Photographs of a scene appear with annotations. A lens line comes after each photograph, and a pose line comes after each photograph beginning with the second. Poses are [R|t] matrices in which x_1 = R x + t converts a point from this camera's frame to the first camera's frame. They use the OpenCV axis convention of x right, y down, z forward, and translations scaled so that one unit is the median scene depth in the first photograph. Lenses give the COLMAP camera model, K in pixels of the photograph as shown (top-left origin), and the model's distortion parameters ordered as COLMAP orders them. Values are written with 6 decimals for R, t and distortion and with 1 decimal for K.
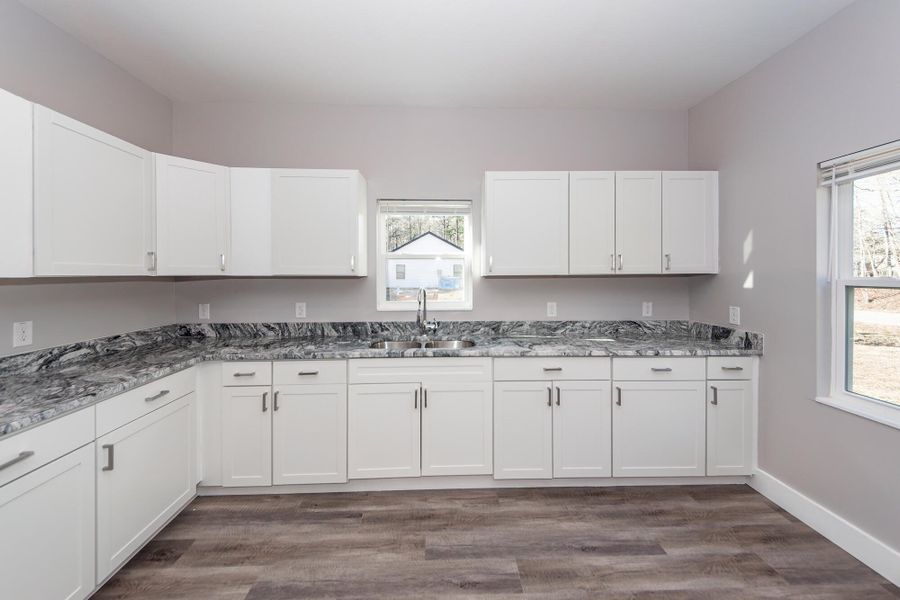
lens RADIAL K [[340.9, 0, 447.0], [0, 340.9, 278.5], [0, 0, 1]] dist [0.019648, -0.006880]
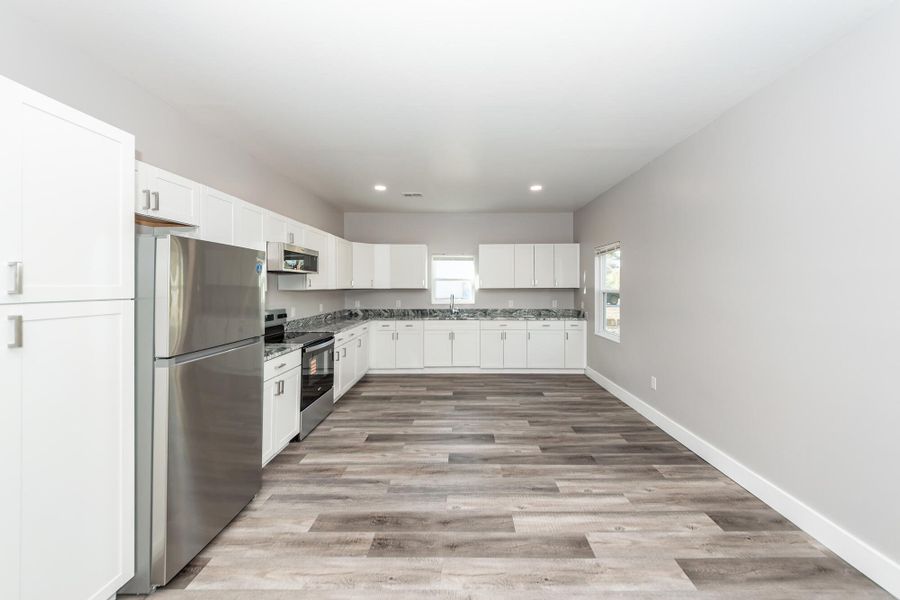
lens RADIAL K [[332.1, 0, 469.9], [0, 332.1, 285.8], [0, 0, 1]] dist [0.046094, -0.023629]
pose [[0.999972, -0.000392, -0.007454, 0.068614], [0.000311, 0.999941, -0.010852, -0.001561], [0.007458, 0.010849, 0.999913, -1.315210]]
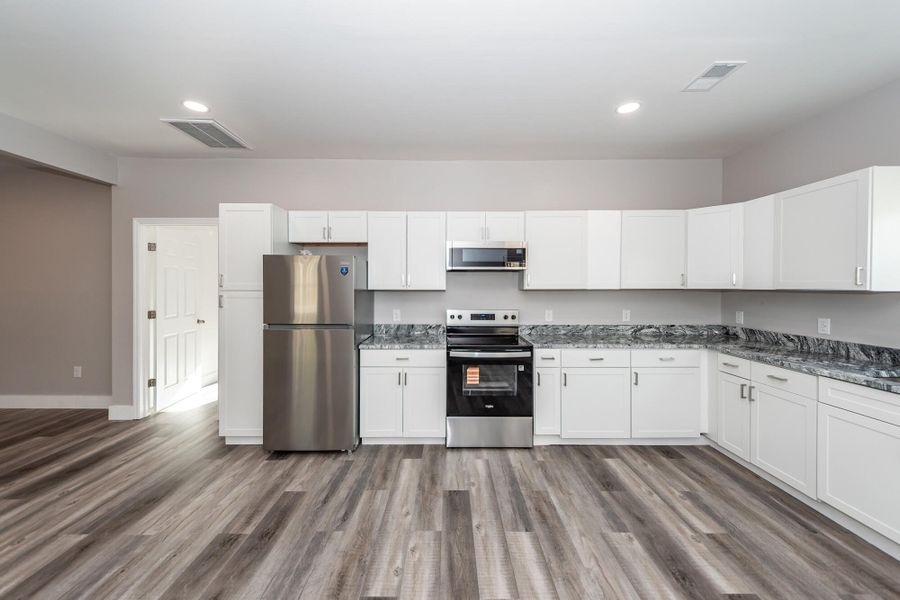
lens RADIAL K [[340.9, 0, 447.0], [0, 340.9, 278.5], [0, 0, 1]] dist [0.019648, -0.006880]
pose [[-0.035005, -0.021815, -0.999149, 0.638294], [-0.011671, 0.999702, -0.021418, -0.008174], [0.999319, 0.010911, -0.035249, -0.027080]]
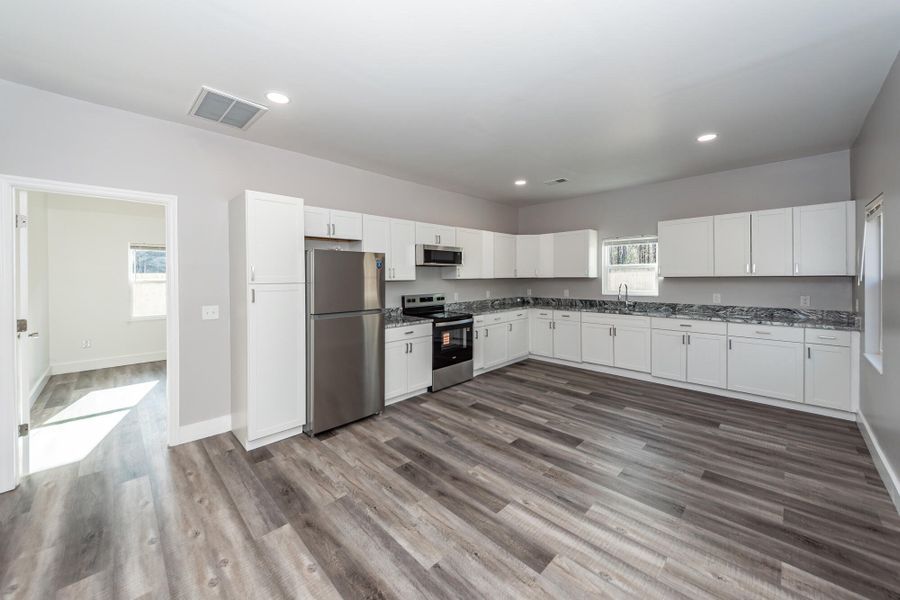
lens RADIAL K [[340.9, 0, 447.0], [0, 340.9, 278.5], [0, 0, 1]] dist [0.019648, -0.006880]
pose [[0.687543, -0.000258, -0.726144, 0.701694], [-0.000305, 1.000000, -0.000644, 0.000033], [0.726144, 0.000664, 0.687543, -1.170685]]
